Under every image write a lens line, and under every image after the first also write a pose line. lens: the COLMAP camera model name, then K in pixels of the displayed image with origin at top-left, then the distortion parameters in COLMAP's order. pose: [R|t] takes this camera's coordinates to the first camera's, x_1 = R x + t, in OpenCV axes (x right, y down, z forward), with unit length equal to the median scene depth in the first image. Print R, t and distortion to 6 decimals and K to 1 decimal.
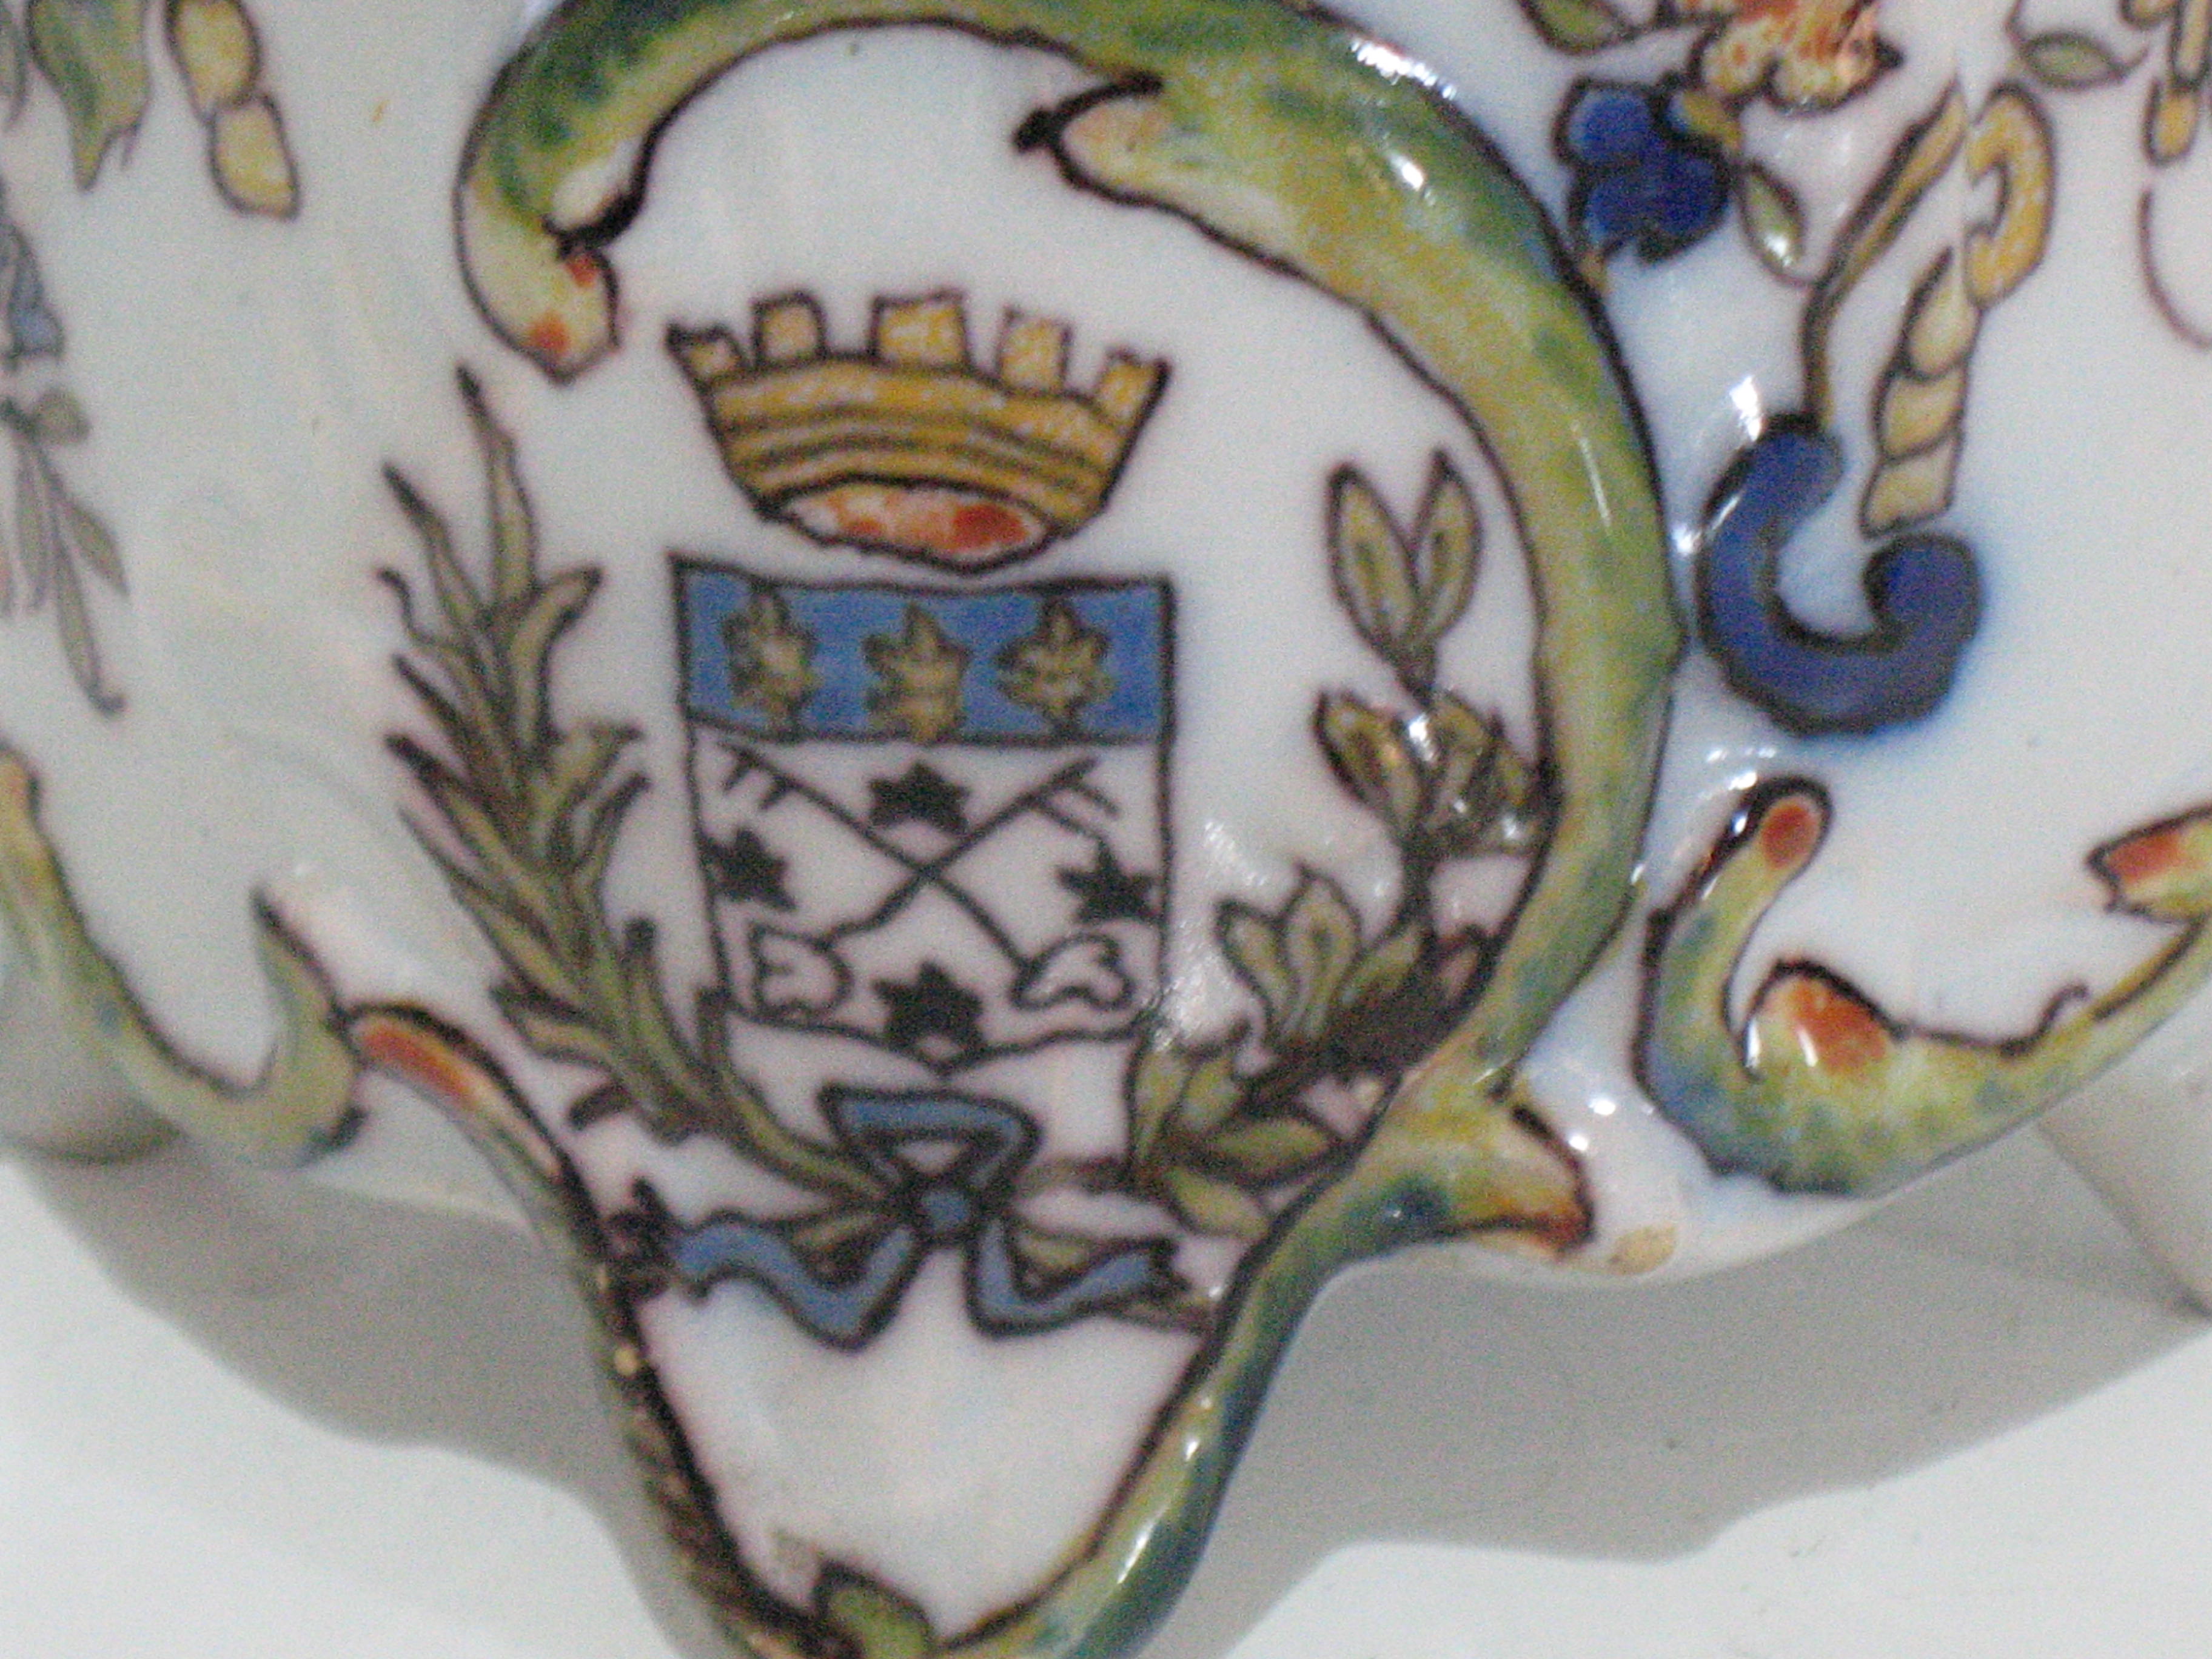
lens RADIAL K [[15019.8, 0, 1106.0], [0, 15019.8, 829.5], [0, 0, 1]] dist [0.149378, -10.068669]
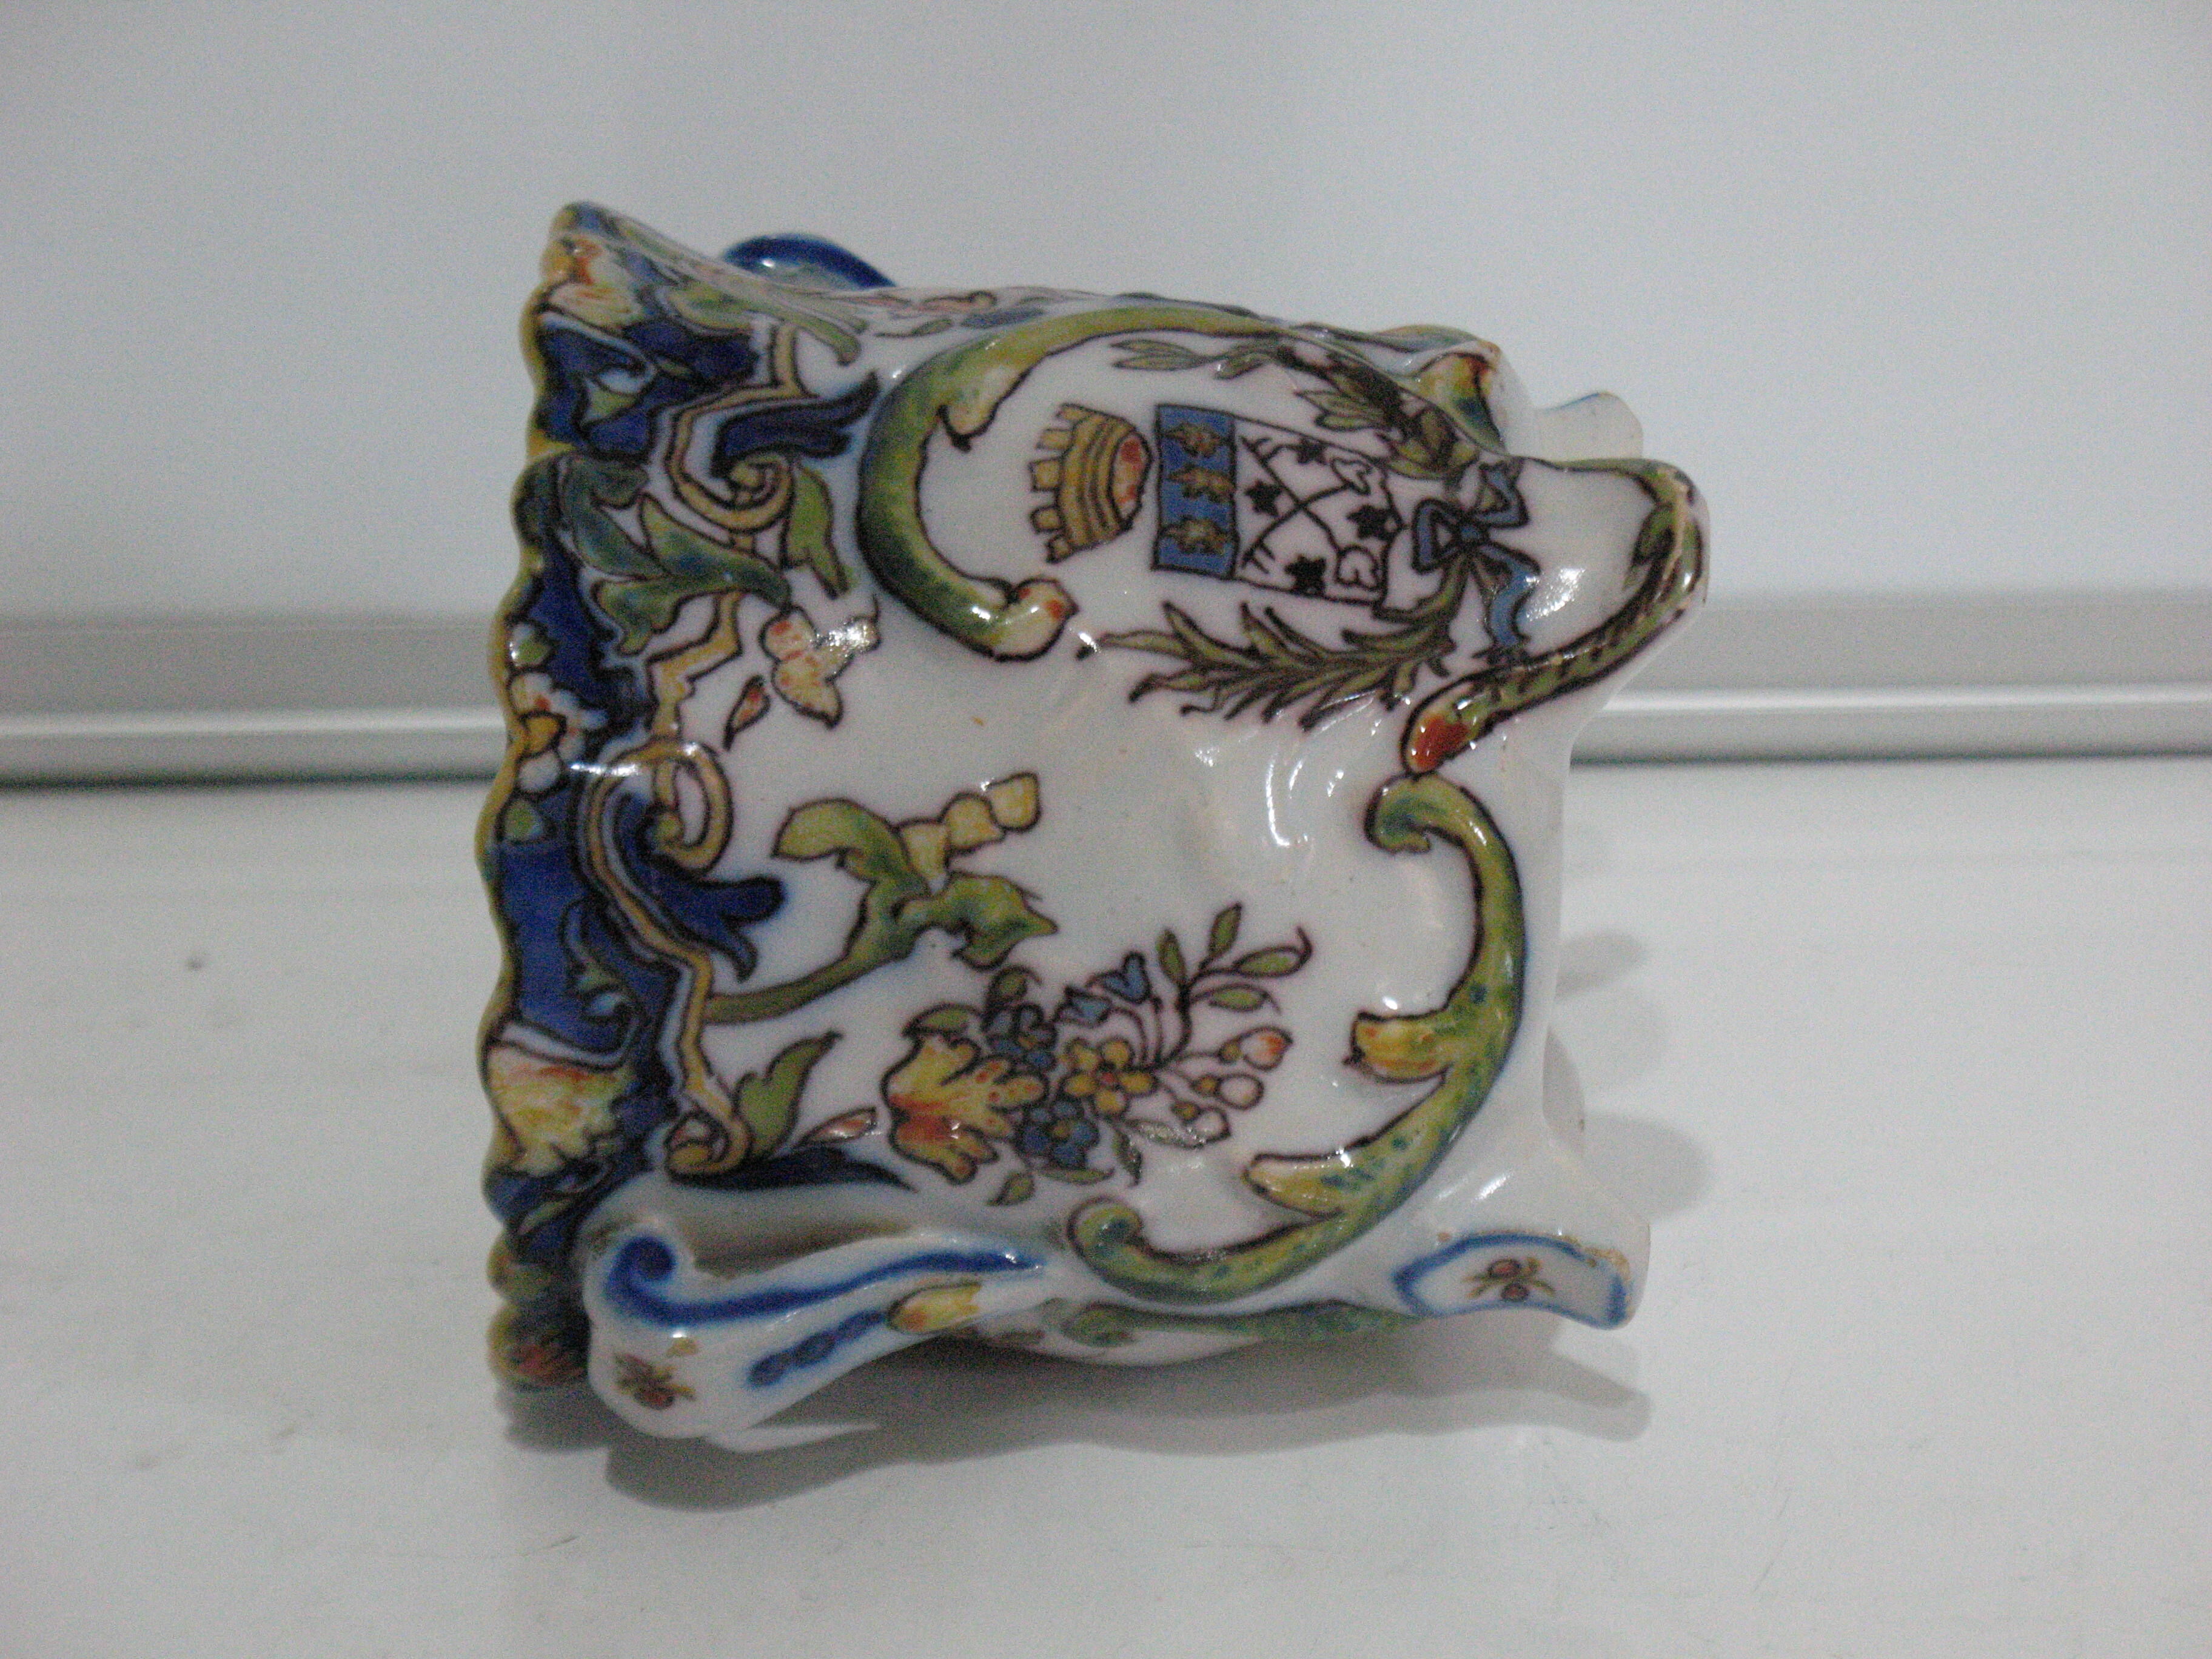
lens RADIAL K [[6505.4, 0, 1106.0], [0, 6505.4, 829.5], [0, 0, 1]] dist [0.102173, -0.039662]
pose [[0.035405, -0.690768, 0.722209, -0.779916], [0.937739, -0.226896, -0.262989, 0.229516], [0.345531, 0.686555, 0.639727, 0.376305]]
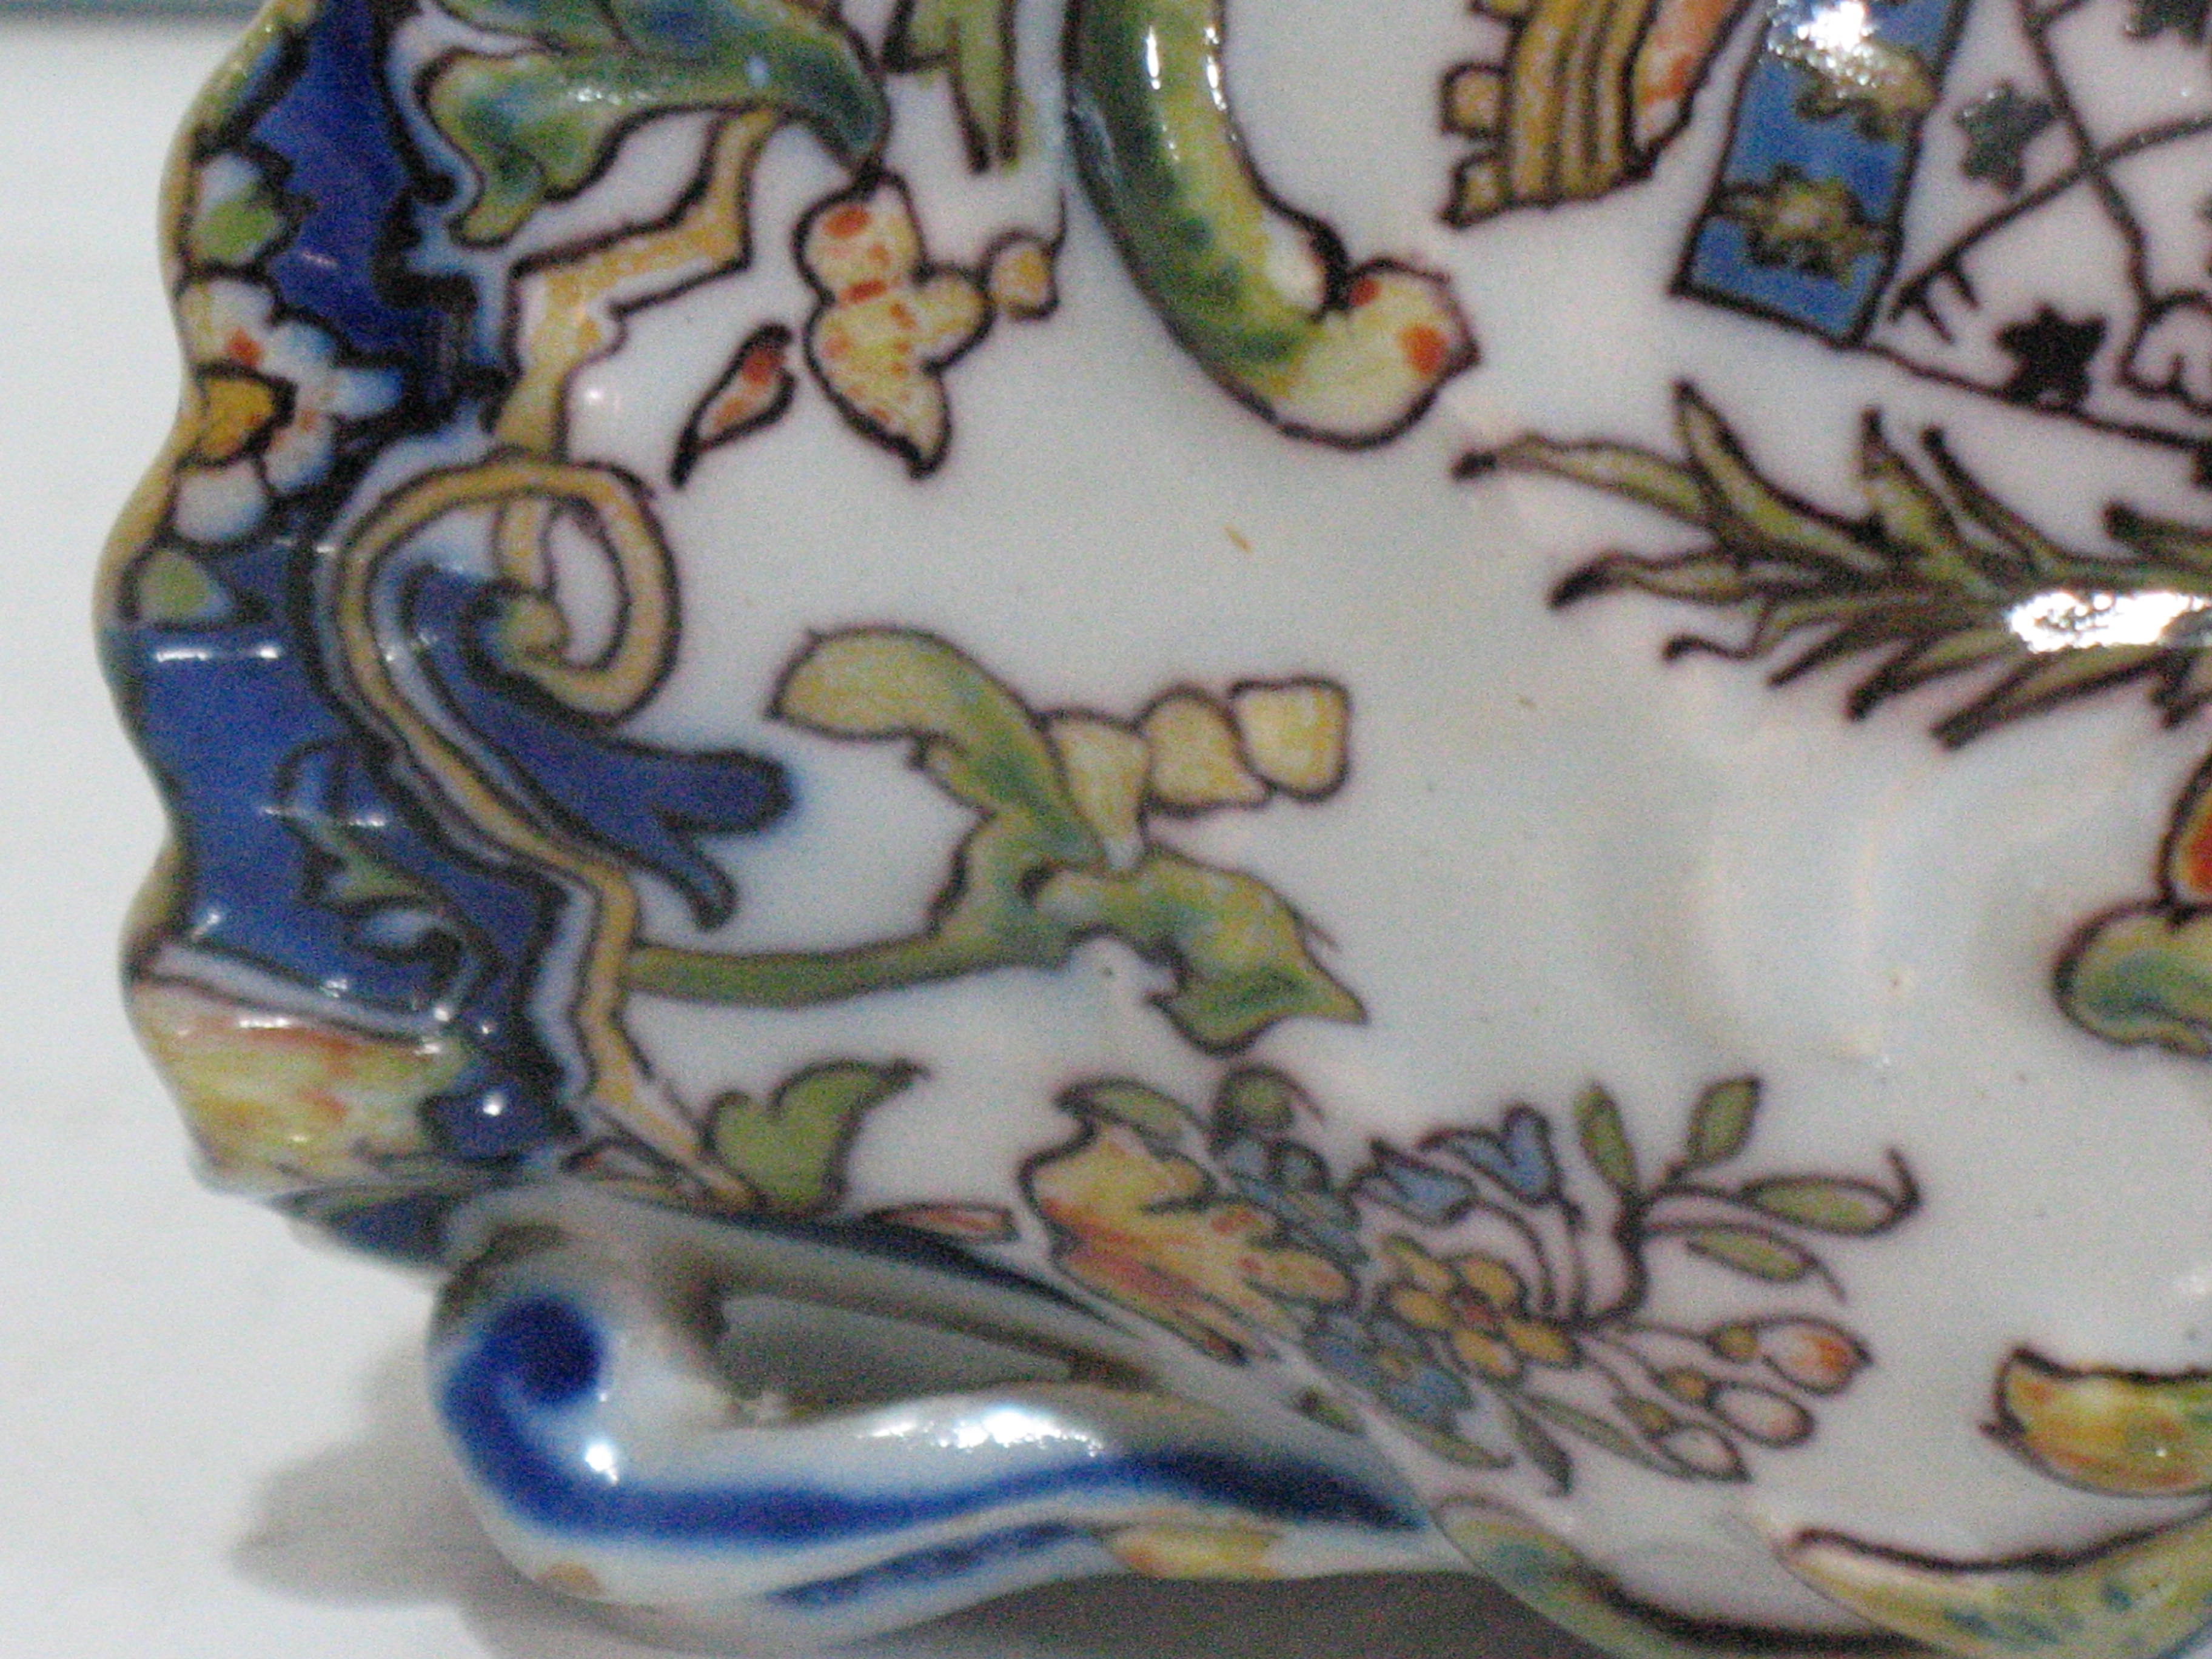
lens RADIAL K [[15019.8, 0, 1106.0], [0, 15019.8, 829.5], [0, 0, 1]] dist [0.149378, -10.068669]
pose [[0.375093, -0.881387, 0.287161, -0.350727], [0.773590, 0.126944, -0.620841, 0.558927], [0.510748, 0.455018, 0.729448, 0.283192]]
